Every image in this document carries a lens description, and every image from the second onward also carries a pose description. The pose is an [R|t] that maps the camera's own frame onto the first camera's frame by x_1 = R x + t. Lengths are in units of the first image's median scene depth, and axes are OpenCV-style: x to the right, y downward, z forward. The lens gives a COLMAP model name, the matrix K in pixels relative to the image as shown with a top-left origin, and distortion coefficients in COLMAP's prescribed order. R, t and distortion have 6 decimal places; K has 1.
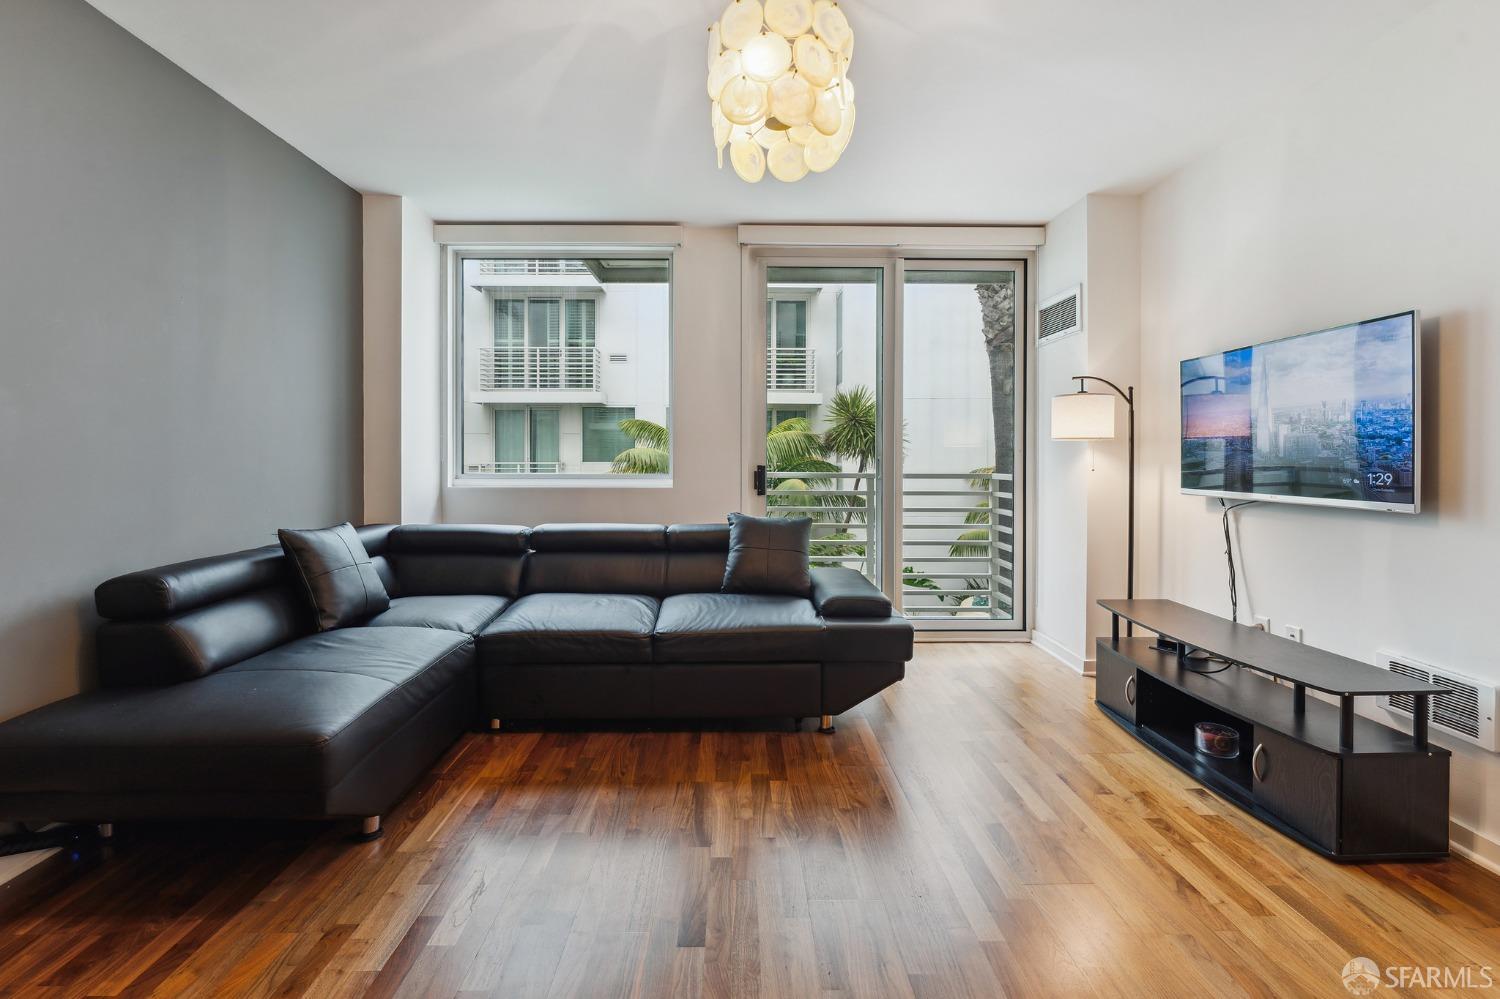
lens RADIAL K [[654.3, 0, 744.3], [0, 654.3, 458.5], [0, 0, 1]] dist [-0.003942, -0.000178]
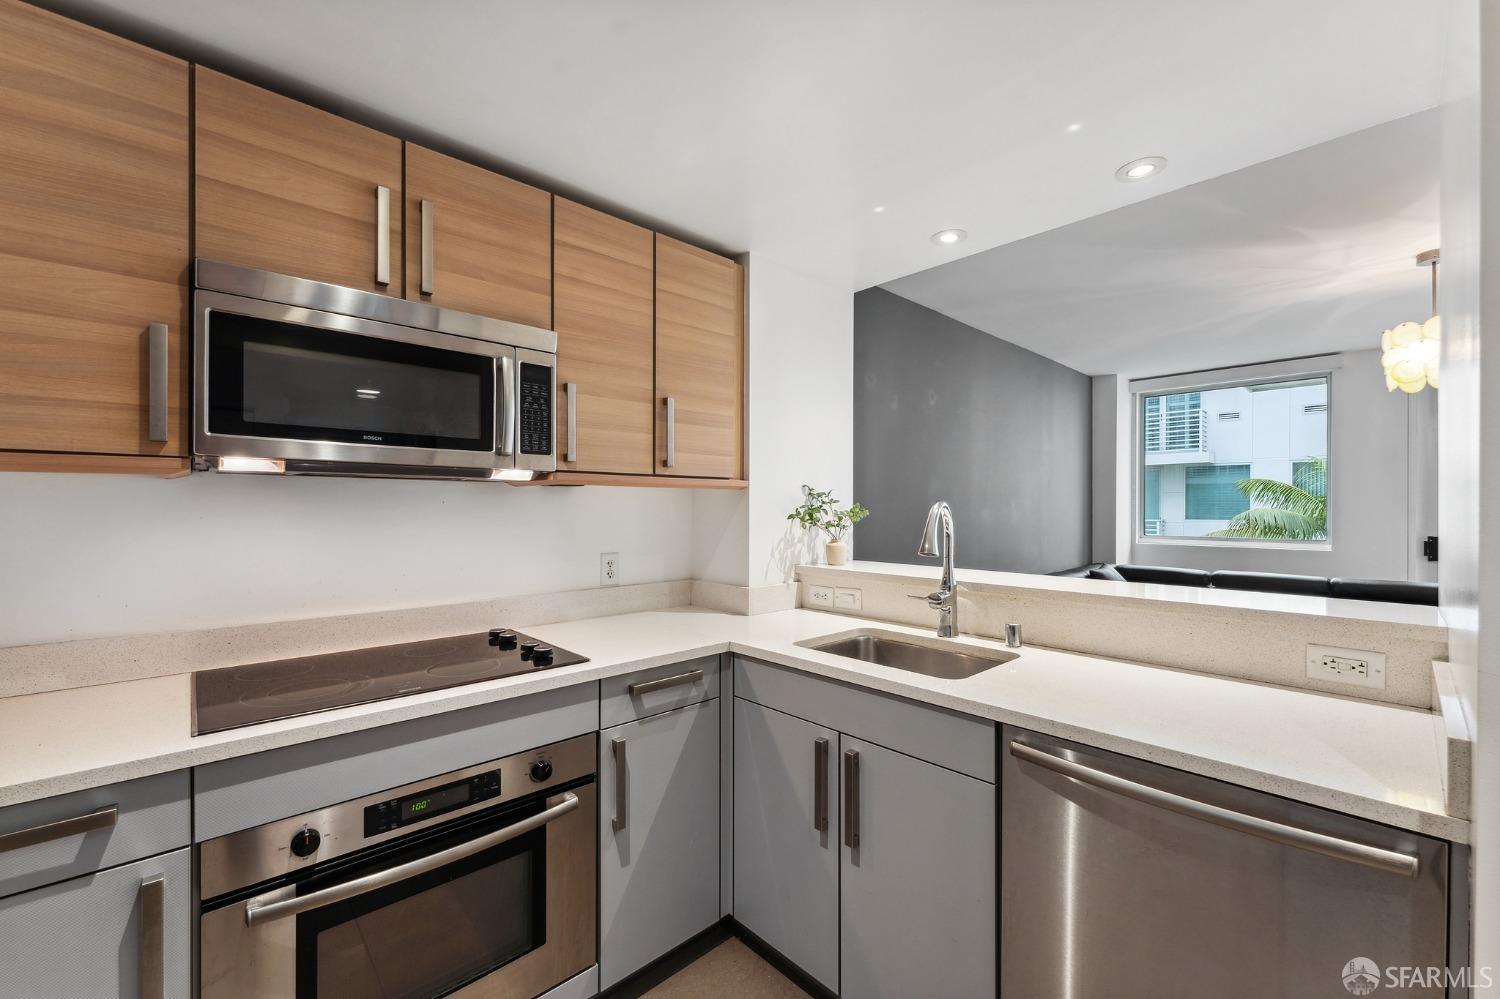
lens RADIAL K [[605.6, 0, 746.4], [0, 605.6, 507.5], [0, 0, 1]] dist [0.000246, 0.000229]
pose [[0.669012, 0.000781, -0.743251, 0.011529], [-0.003707, 0.999991, -0.002286, -0.044912], [0.743242, 0.004285, 0.669009, -0.860549]]
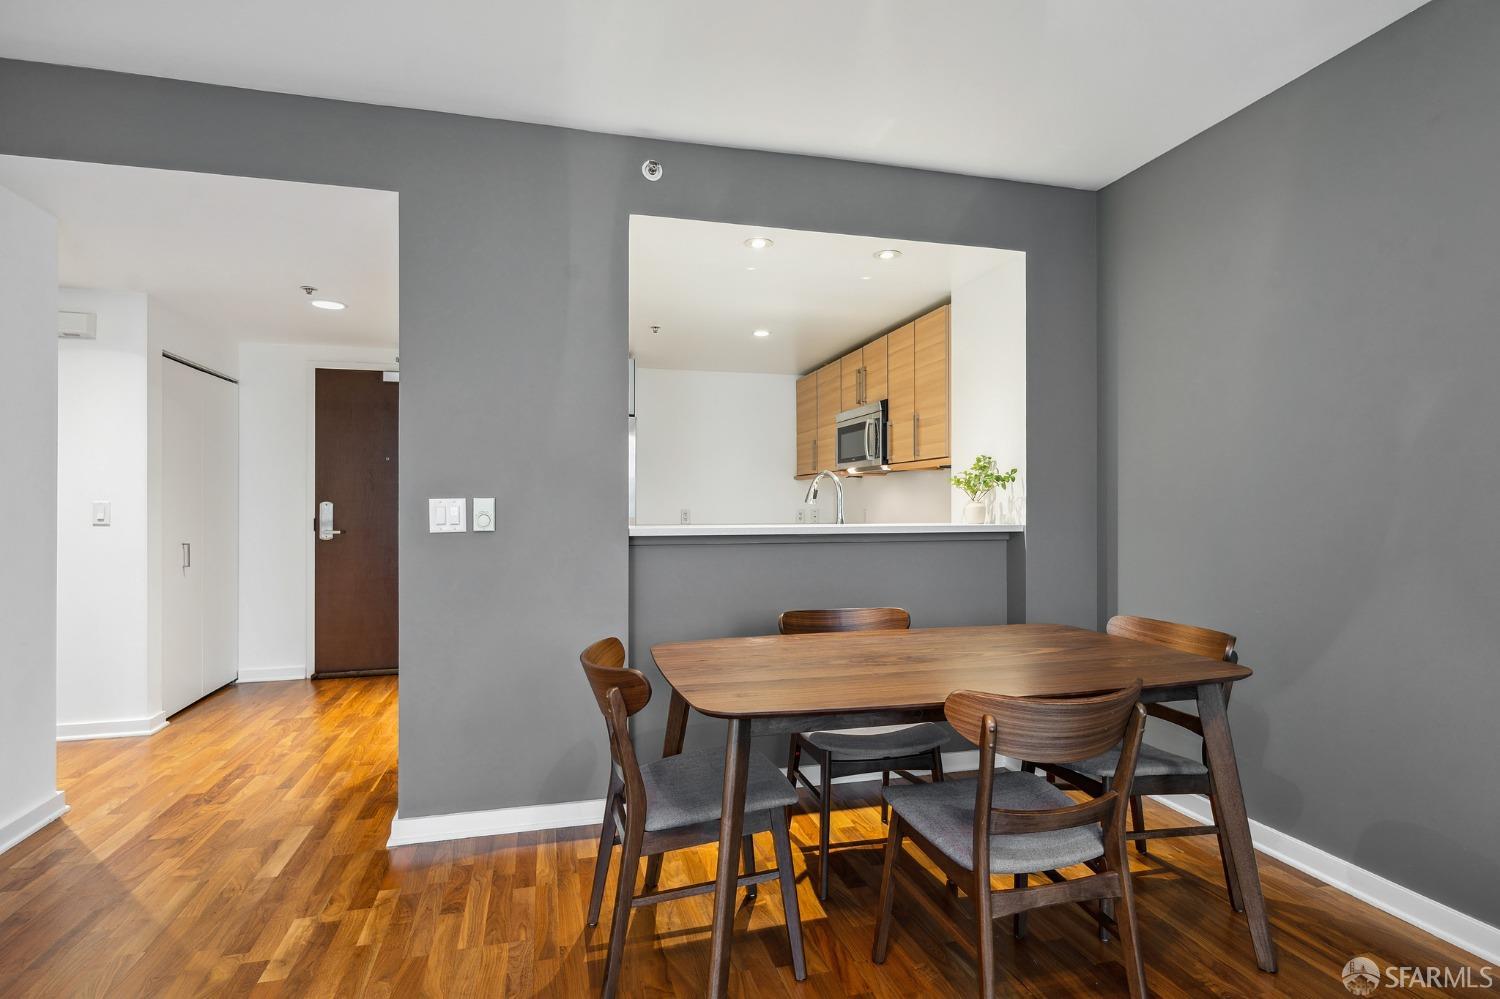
lens RADIAL K [[766.8, 0, 750.0], [0, 766.8, 499.5], [0, 0, 1]] dist [-0.016358, -0.000029]
pose [[-0.967288, -0.001040, -0.253680, 0.111102], [-0.000005, 0.999992, -0.004080, -0.006461], [0.253682, -0.003945, -0.967280, 0.673308]]
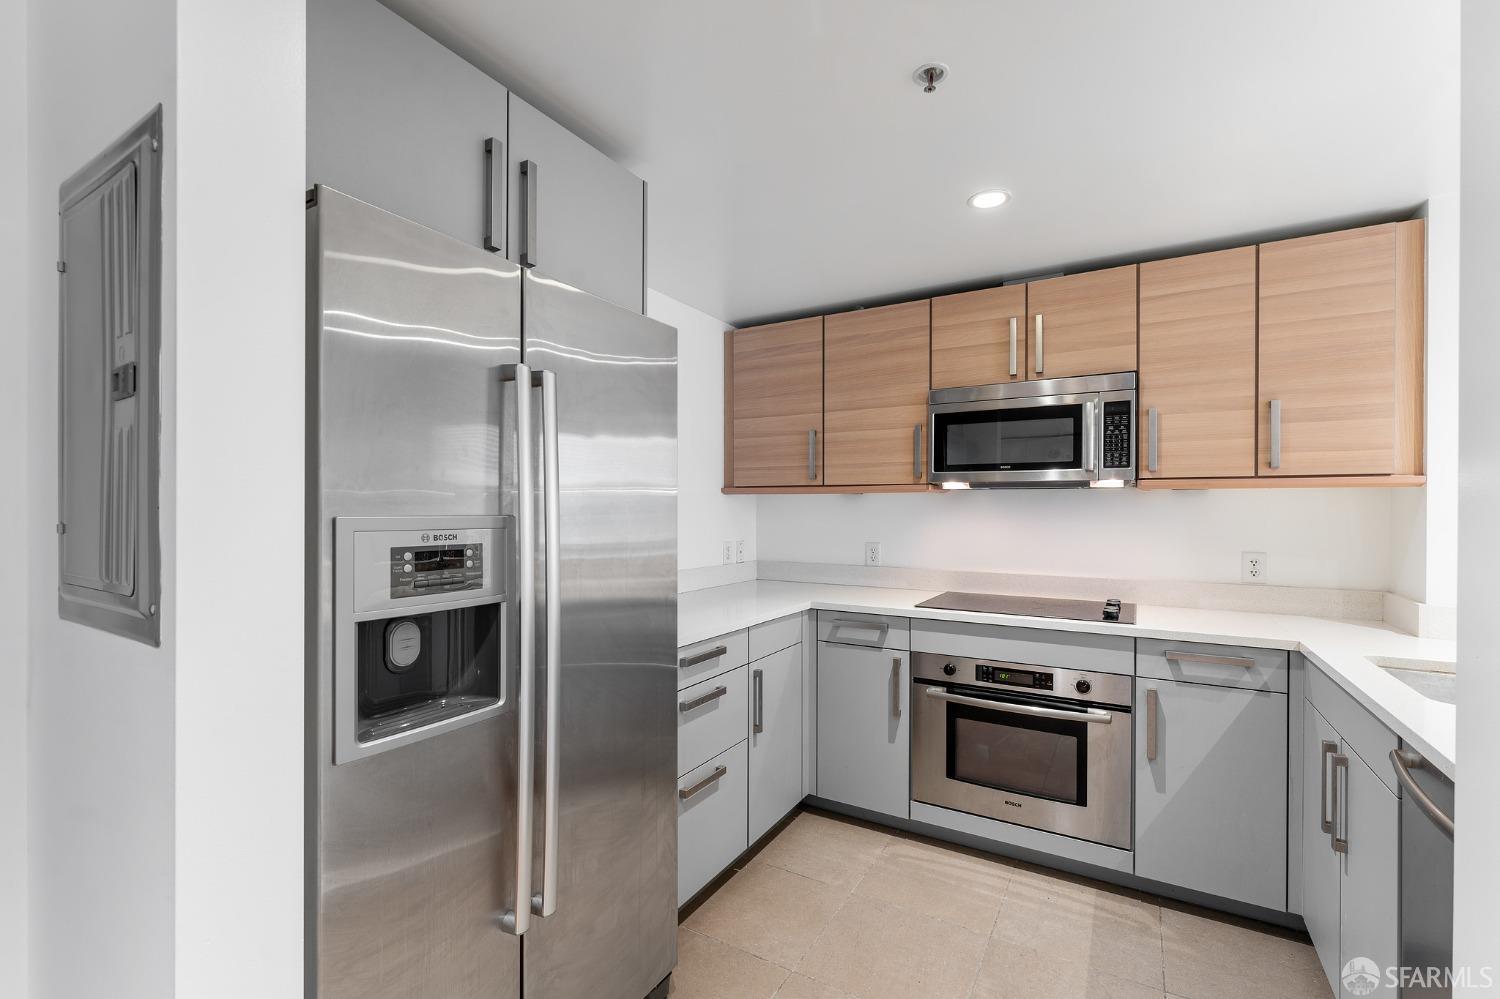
lens RADIAL K [[655.7, 0, 745.4], [0, 655.7, 508.9], [0, 0, 1]] dist [-0.000627, -0.000120]
pose [[-0.524518, -0.001345, -0.851398, 0.362490], [-0.006233, 0.999978, 0.002260, -0.042873], [0.851377, 0.006492, -0.524515, -0.621961]]
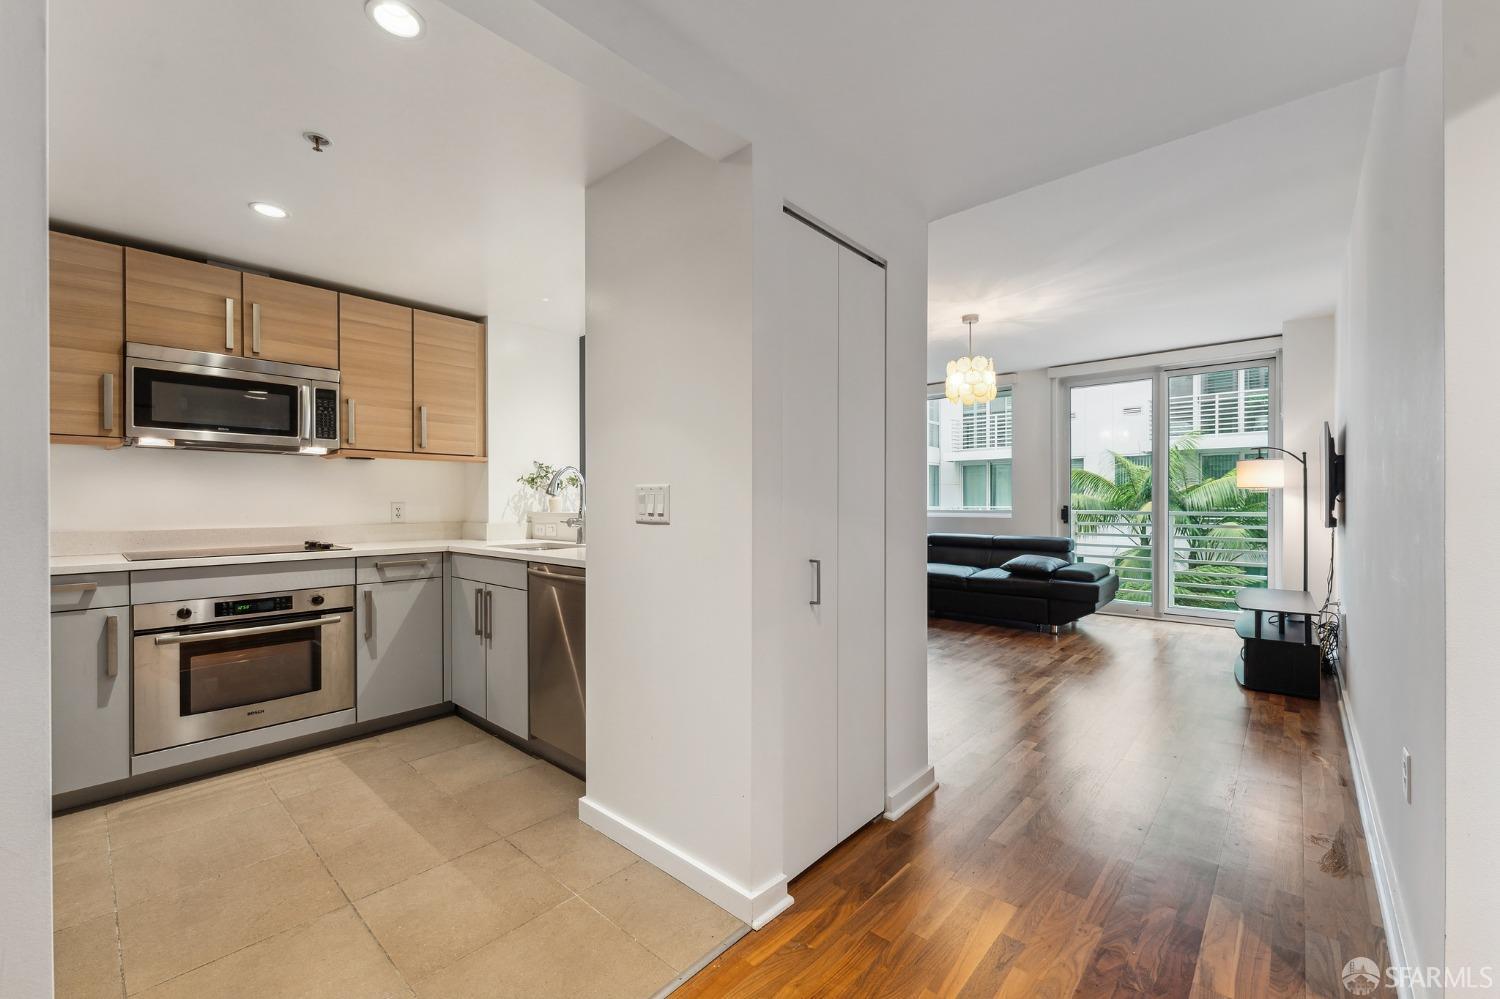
lens RADIAL K [[606.2, 0, 741.8], [0, 606.2, 503.8], [0, 0, 1]] dist [0.002611, 0.000162]
pose [[0.729667, -0.000845, -0.683802, 0.601232], [0.000239, 0.999999, -0.000980, 0.009154], [0.683802, 0.000552, 0.729667, -0.892301]]
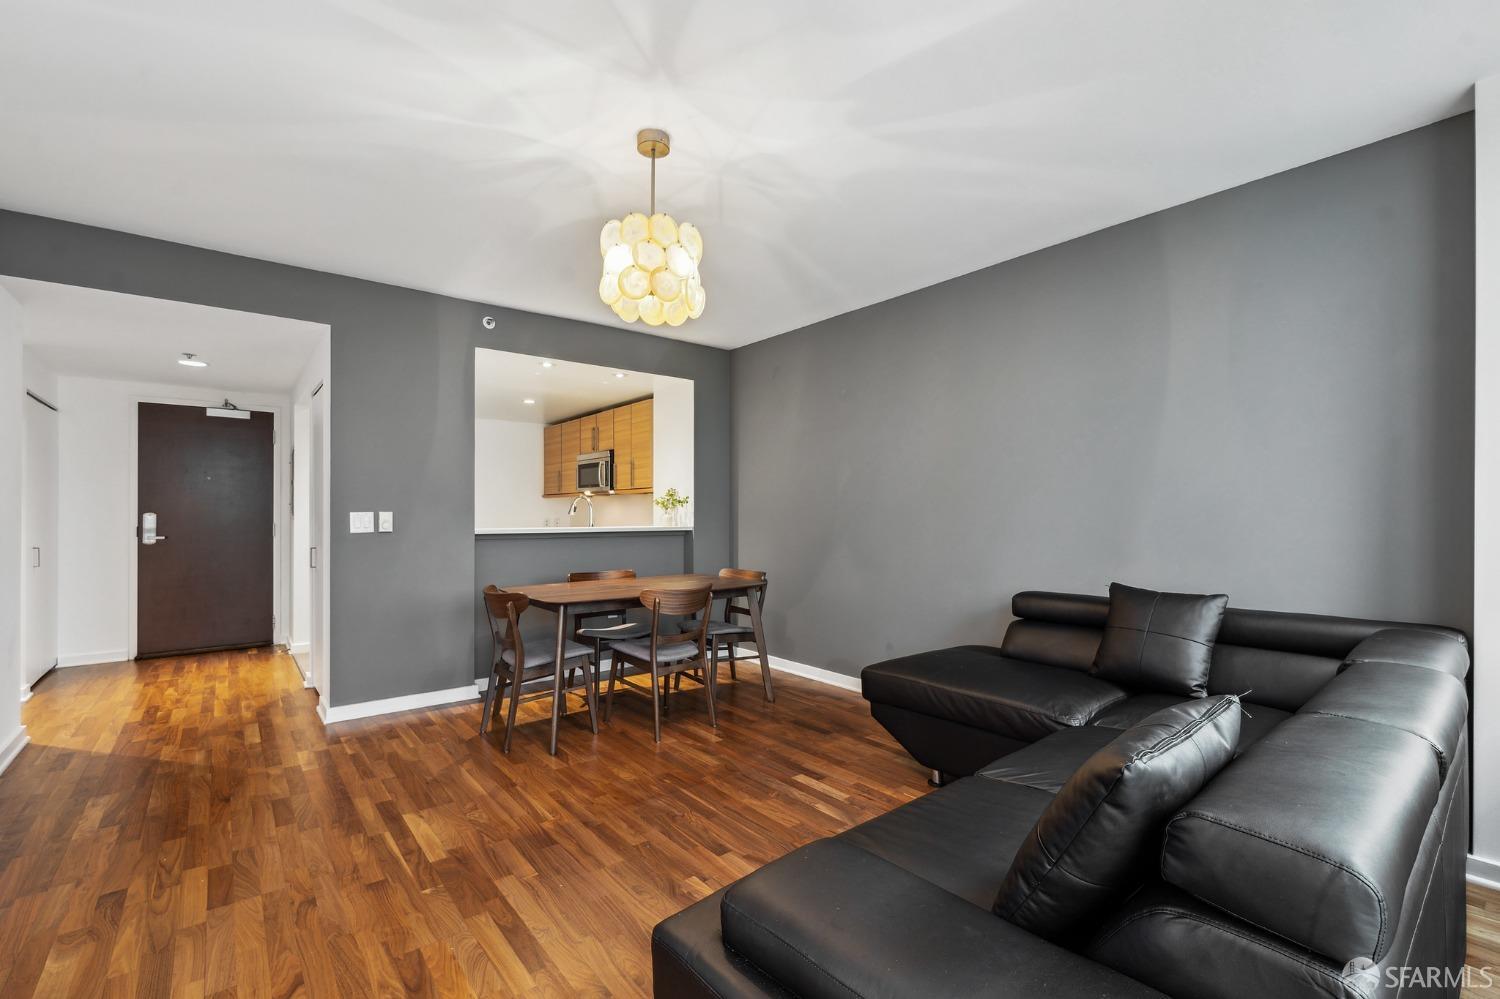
lens RADIAL K [[648.0, 0, 742.2], [0, 648.0, 513.3], [0, 0, 1]] dist [-0.001046, -0.000077]
pose [[-0.785929, -0.000659, -0.618316, 0.394167], [-0.001705, 0.999998, 0.001102, -0.011265], [0.618314, 0.001920, -0.785929, 1.116007]]
